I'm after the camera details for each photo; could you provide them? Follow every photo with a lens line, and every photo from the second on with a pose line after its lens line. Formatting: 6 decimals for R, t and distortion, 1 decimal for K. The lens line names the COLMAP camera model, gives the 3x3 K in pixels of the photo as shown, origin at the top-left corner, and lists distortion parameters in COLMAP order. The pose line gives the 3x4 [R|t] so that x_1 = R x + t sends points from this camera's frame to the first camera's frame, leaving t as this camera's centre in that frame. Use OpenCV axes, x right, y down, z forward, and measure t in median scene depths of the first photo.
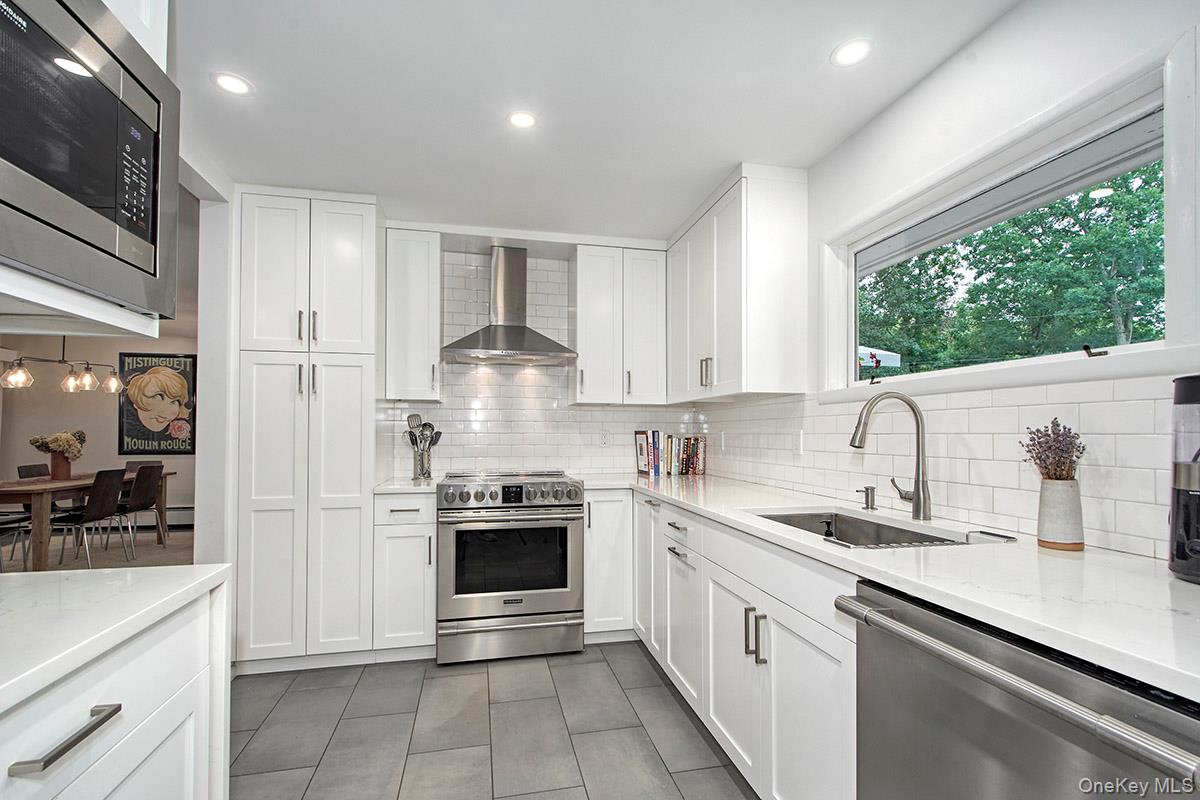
lens RADIAL K [[539.2, 0, 599.8], [0, 539.2, 417.3], [0, 0, 1]] dist [0.000441, -0.000023]
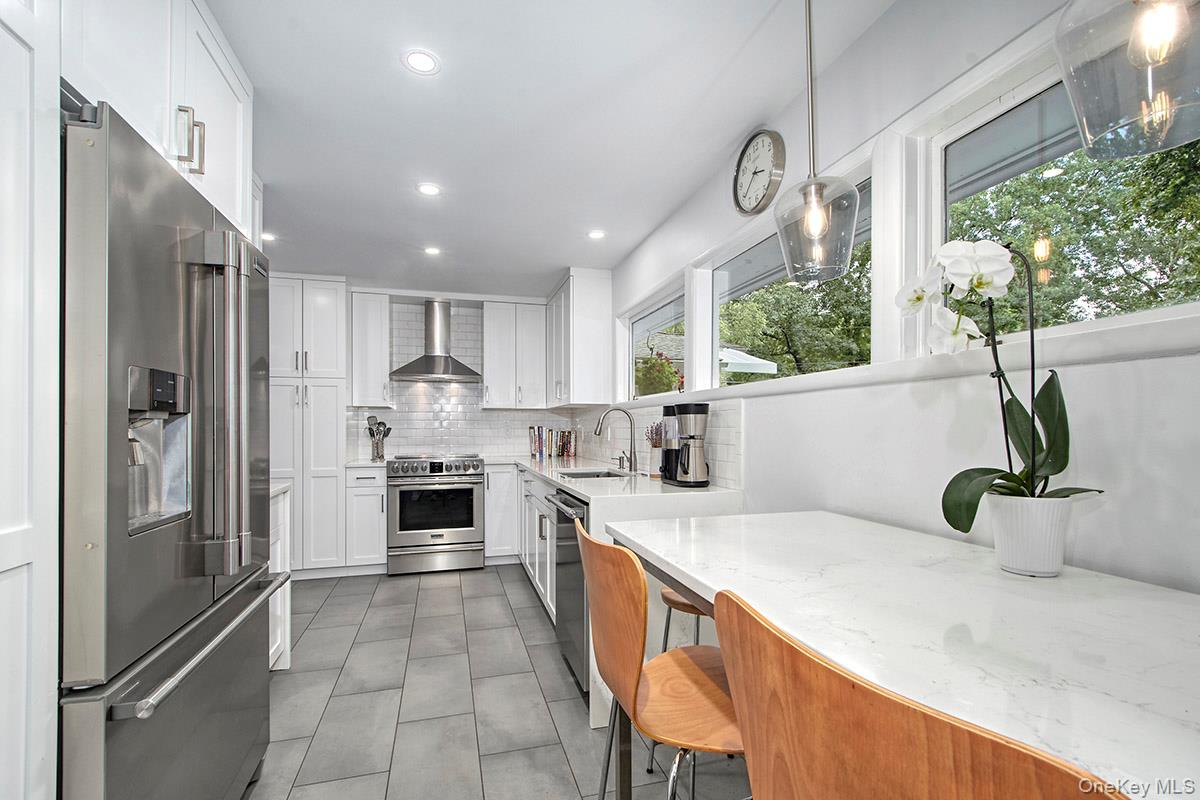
lens RADIAL K [[544.3, 0, 598.2], [0, 544.3, 420.2], [0, 0, 1]] dist [0.013177, 0.000043]
pose [[0.998264, -0.002899, 0.058825, 0.202747], [0.002075, 0.999899, 0.014073, -0.015073], [-0.058860, -0.013926, 0.998169, -0.575639]]
